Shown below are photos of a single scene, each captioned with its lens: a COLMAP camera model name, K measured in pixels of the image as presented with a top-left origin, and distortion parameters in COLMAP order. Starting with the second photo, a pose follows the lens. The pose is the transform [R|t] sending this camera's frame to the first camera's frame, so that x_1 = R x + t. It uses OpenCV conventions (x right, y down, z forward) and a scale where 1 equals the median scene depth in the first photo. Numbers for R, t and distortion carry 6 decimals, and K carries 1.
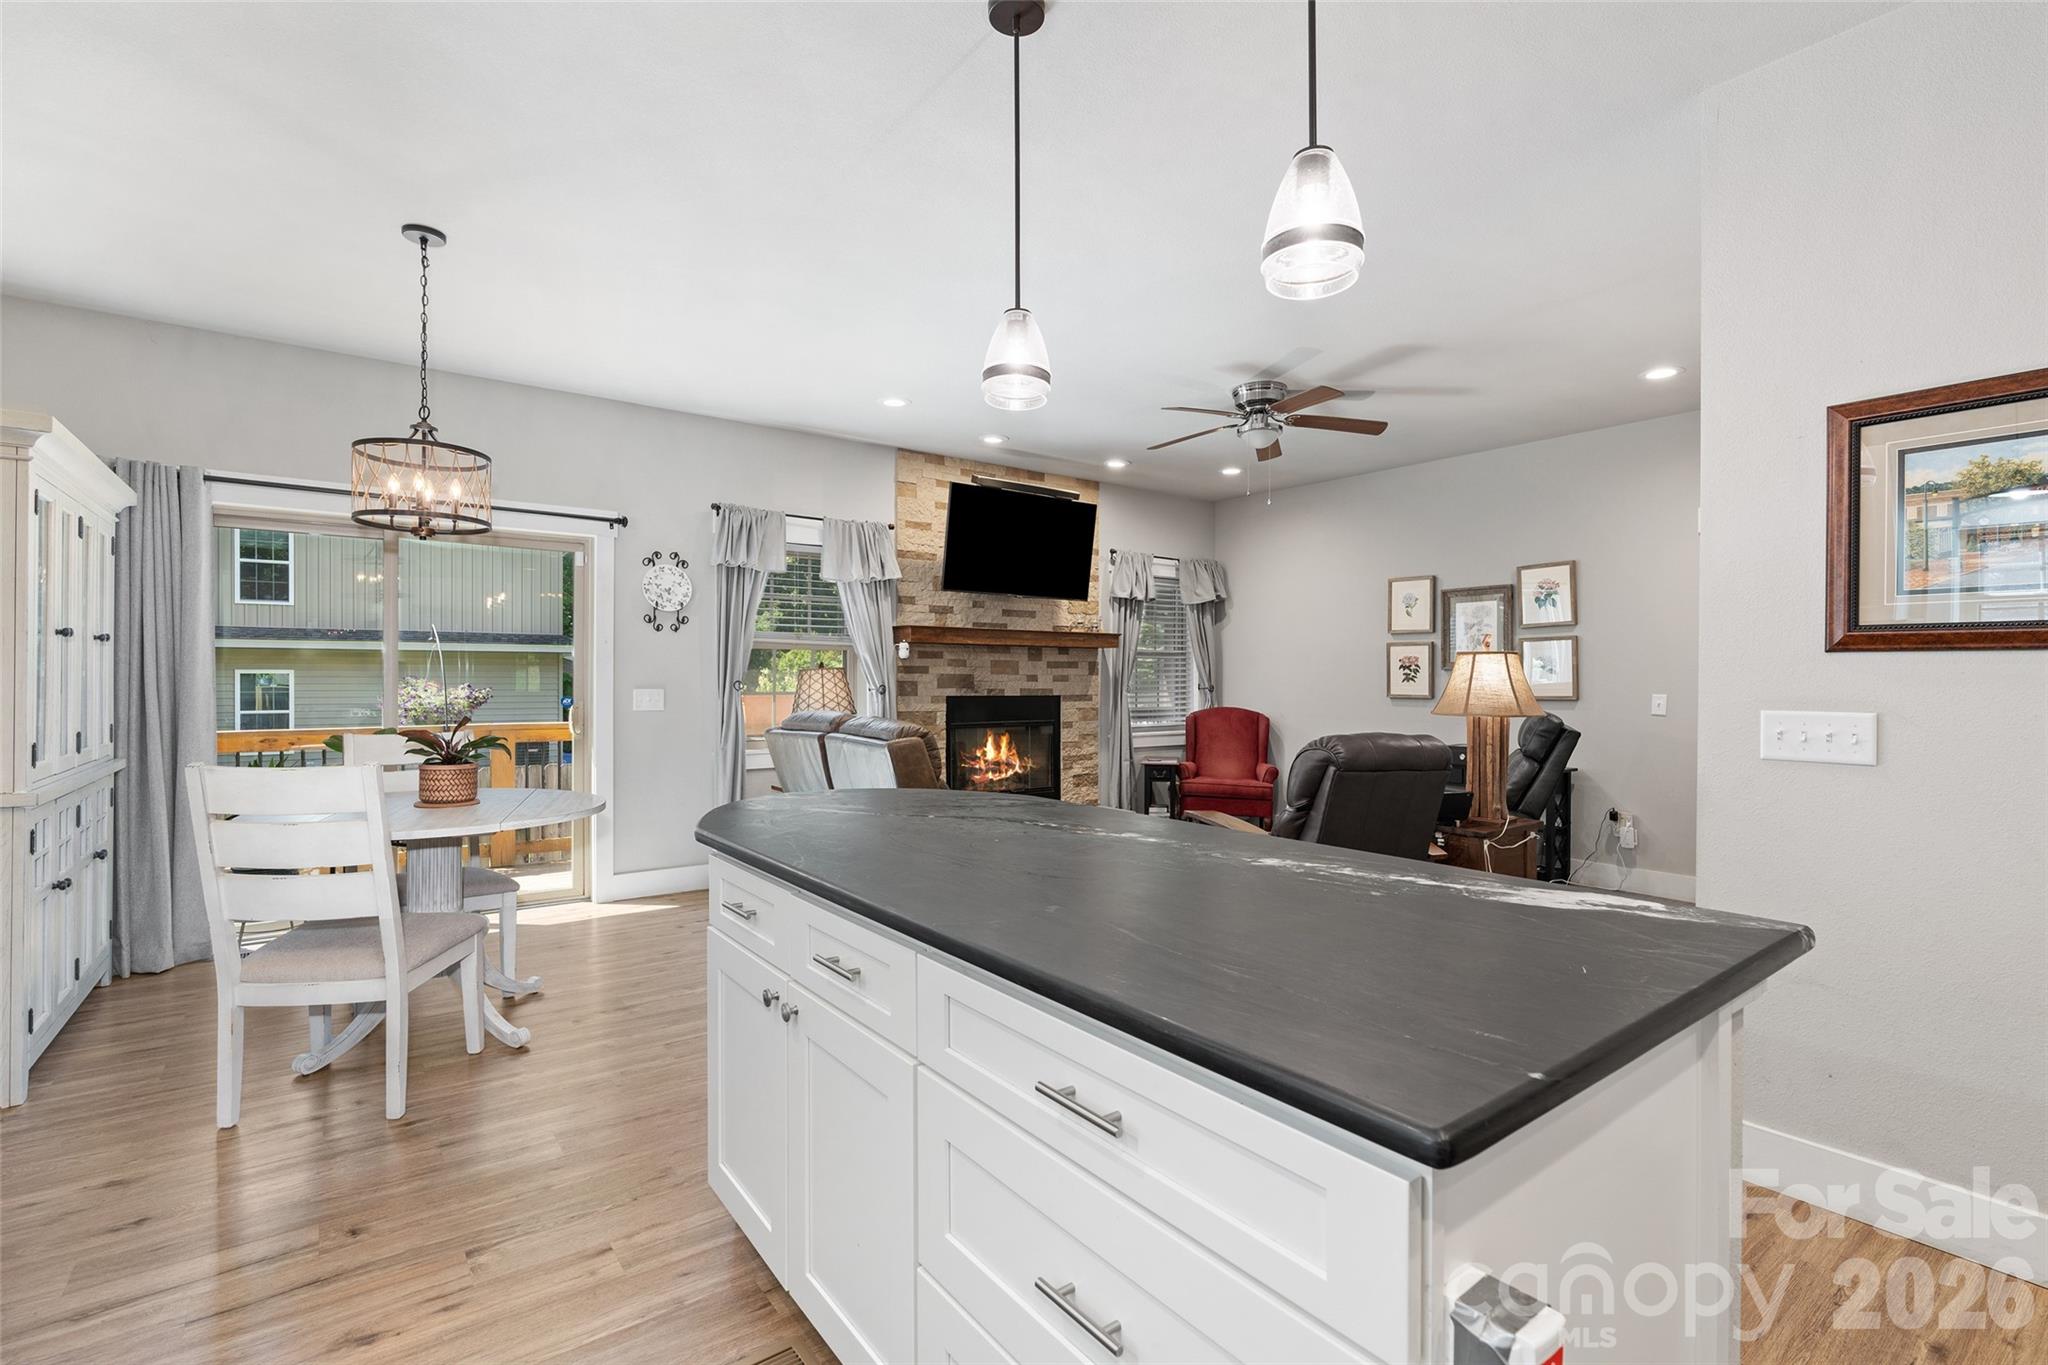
lens RADIAL K [[917.5, 0, 1021.7], [0, 917.5, 680.2], [0, 0, 1]] dist [-0.005419, 0.000020]
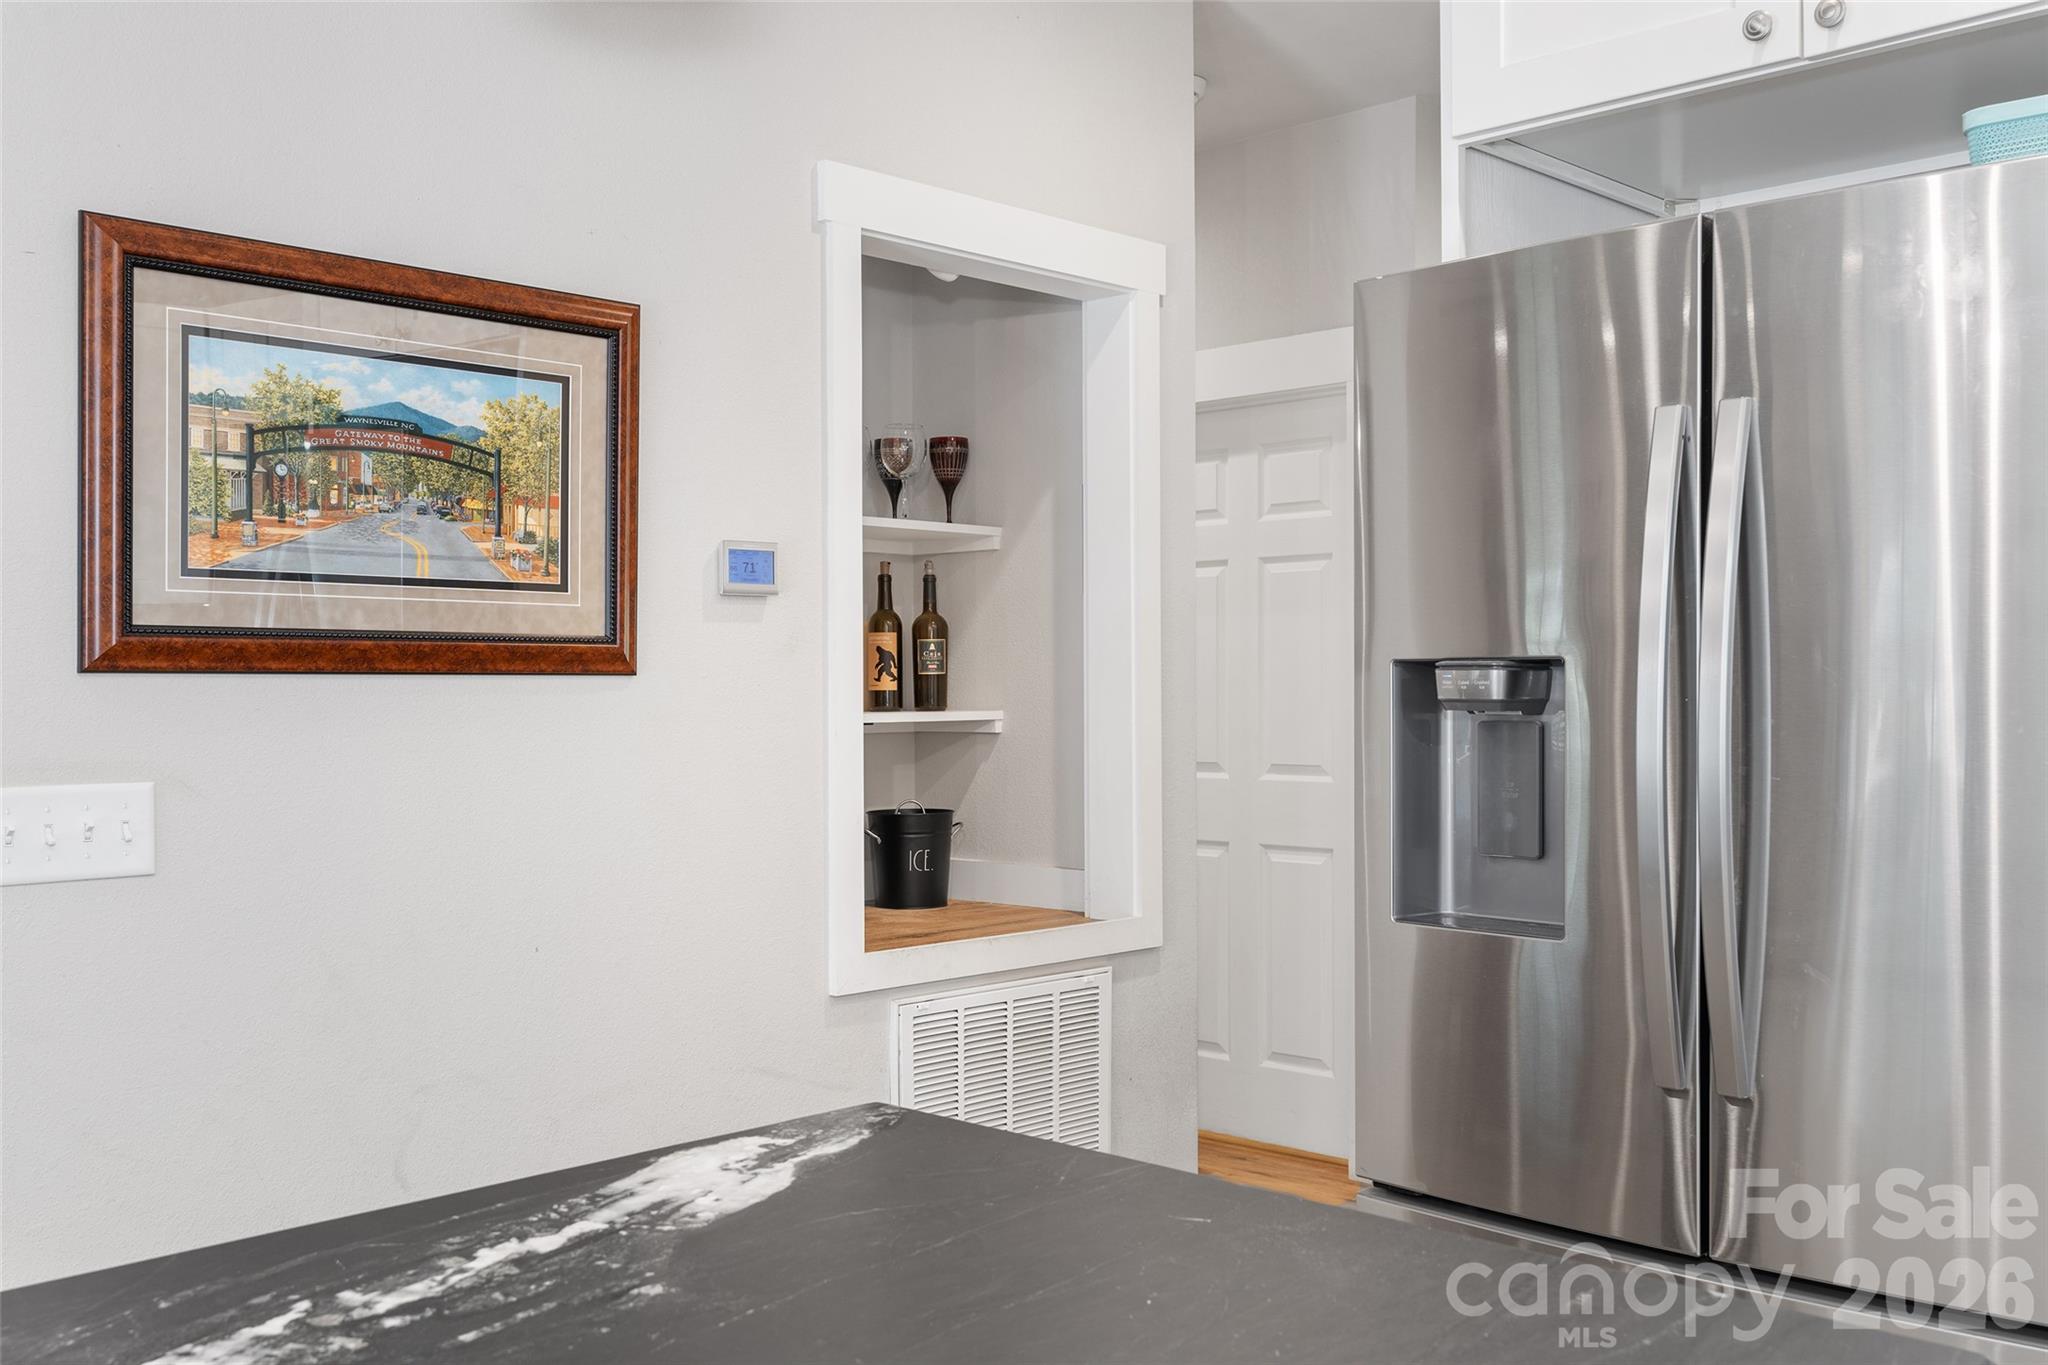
lens RADIAL K [[1920.8, 0, 1008.7], [0, 1920.8, 718.7], [0, 0, 1]] dist [-0.000588, 0.000000]
pose [[-0.159813, -0.019553, 0.986954, -0.106619], [0.006419, 0.999762, 0.020846, -0.008136], [-0.987126, 0.009666, -0.159650, 0.222073]]
